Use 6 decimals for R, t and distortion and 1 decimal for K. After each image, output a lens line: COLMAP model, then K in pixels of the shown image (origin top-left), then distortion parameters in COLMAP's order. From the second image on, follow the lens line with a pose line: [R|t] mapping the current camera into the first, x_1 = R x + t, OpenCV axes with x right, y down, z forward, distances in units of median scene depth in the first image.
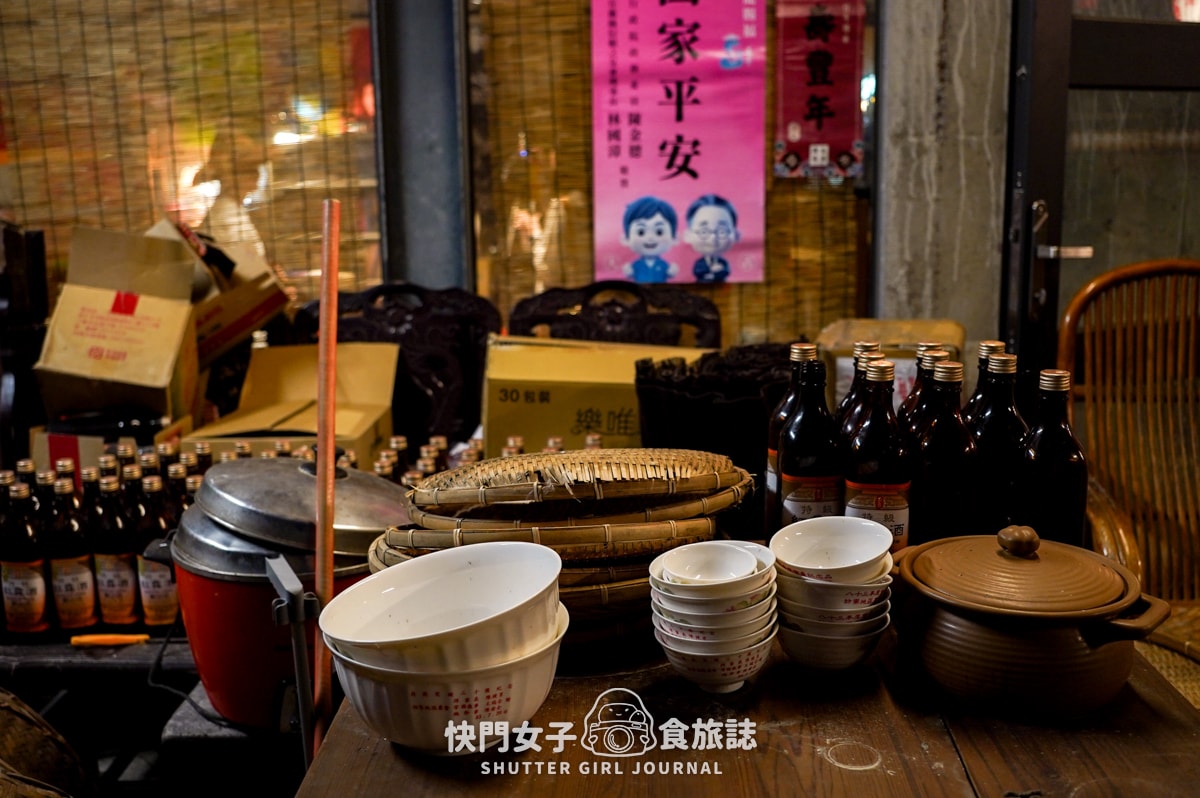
lens RADIAL K [[1510.2, 0, 600.0], [0, 1510.2, 399.0], [0, 0, 1]] dist [-0.029711, -0.015988]
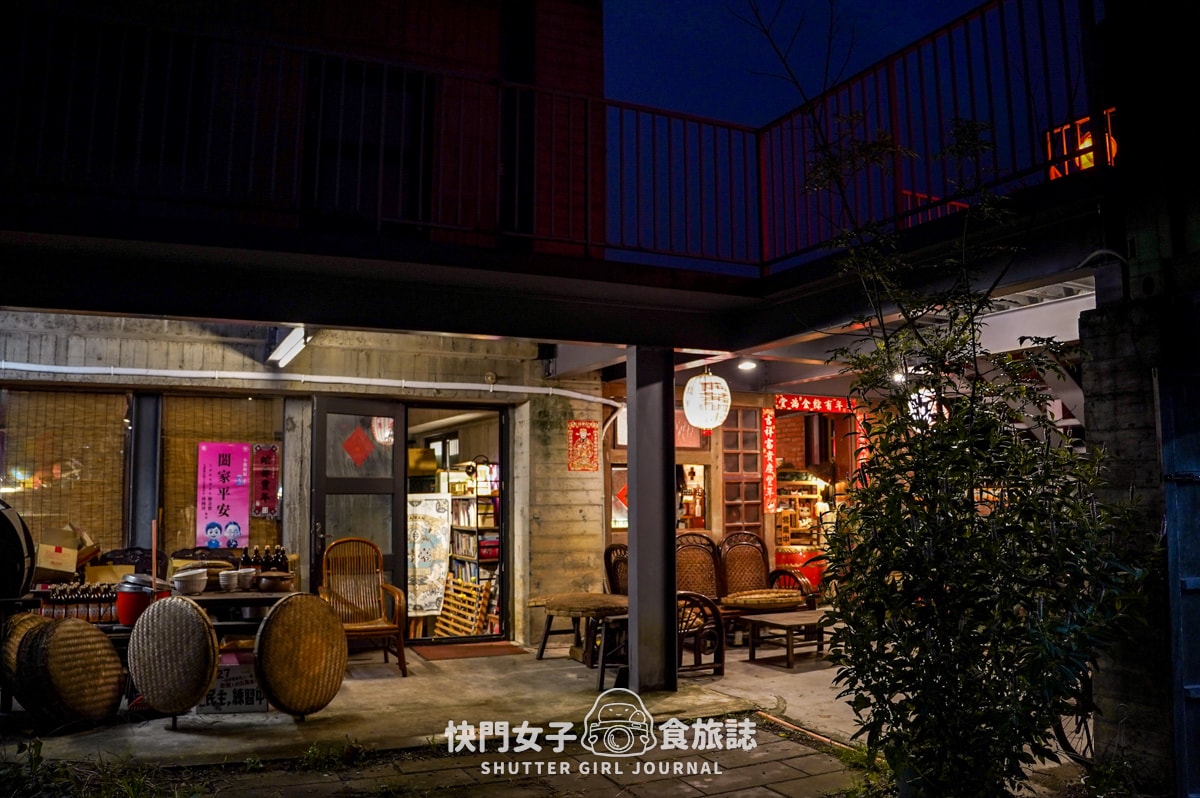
lens RADIAL K [[958.5, 0, 600.0], [0, 958.5, 399.0], [0, 0, 1]] dist [-0.206417, 0.123569]
pose [[0.905886, 0.049465, 0.420622, -0.068316], [0.066331, 0.964329, -0.256262, 0.187619], [-0.418294, 0.260044, 0.870291, -1.224426]]
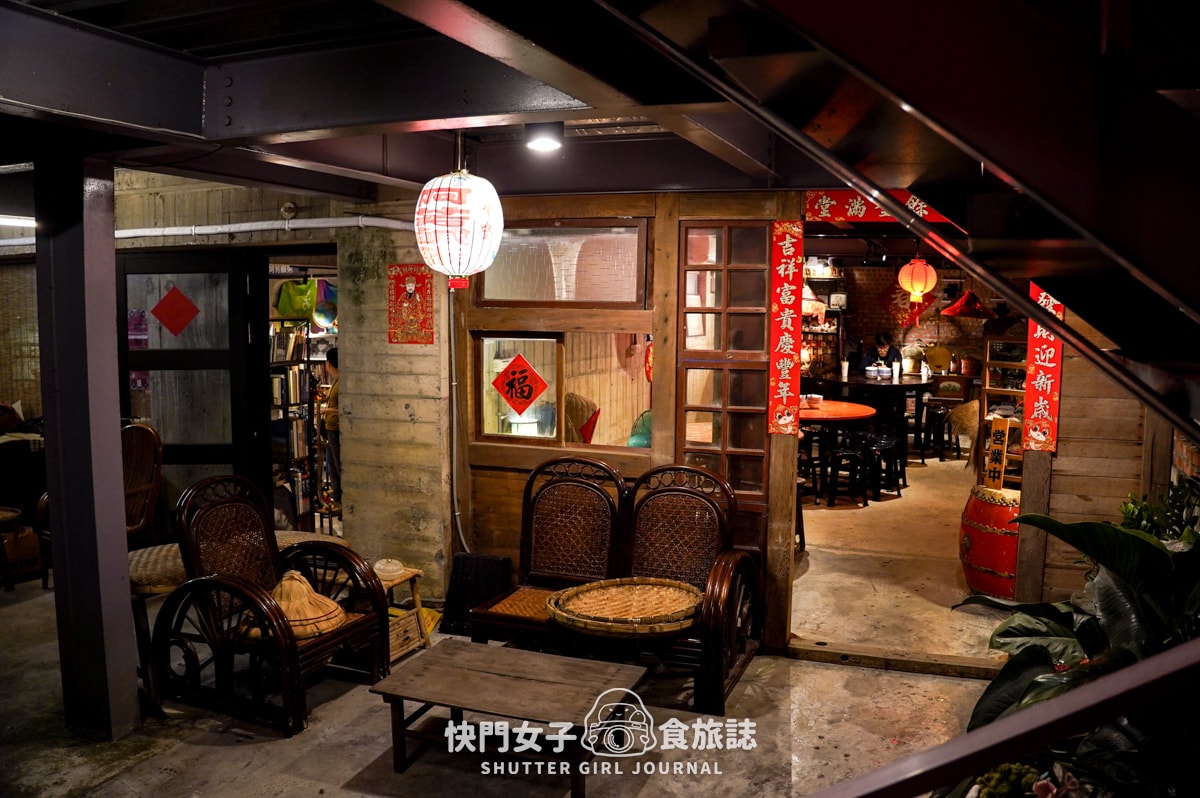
lens RADIAL K [[958.5, 0, 600.0], [0, 958.5, 399.0], [0, 0, 1]] dist [-0.206417, 0.123569]
pose [[0.923871, 0.054003, -0.378874, 1.730186], [-0.081503, 0.995047, -0.056913, -0.101079], [0.373924, 0.083459, 0.923697, -0.366111]]
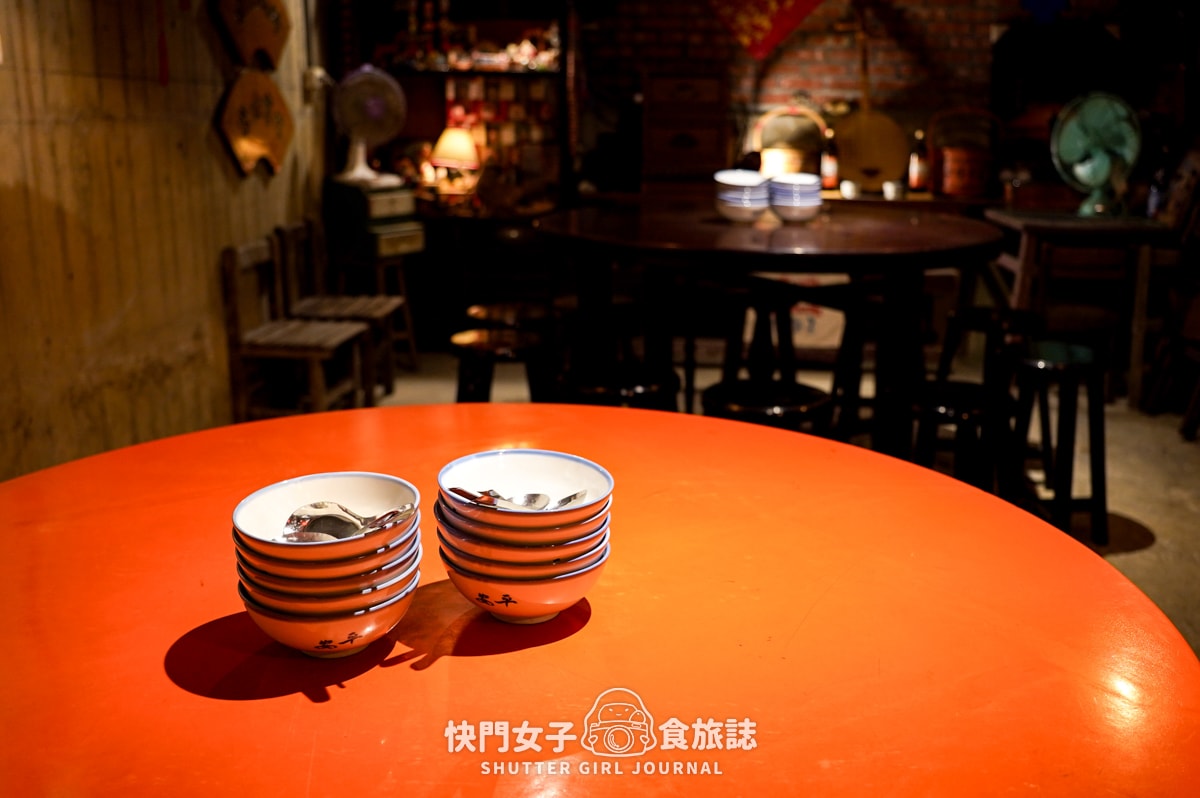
lens RADIAL K [[1167.1, 0, 600.5], [0, 1167.1, 382.3], [0, 0, 1]] dist [-0.084436, 0.011002]
pose [[0.997124, 0.029319, -0.069882, 1.353306], [-0.025498, 0.998163, 0.054954, -0.329814], [0.071365, -0.053014, 0.996040, 1.812554]]
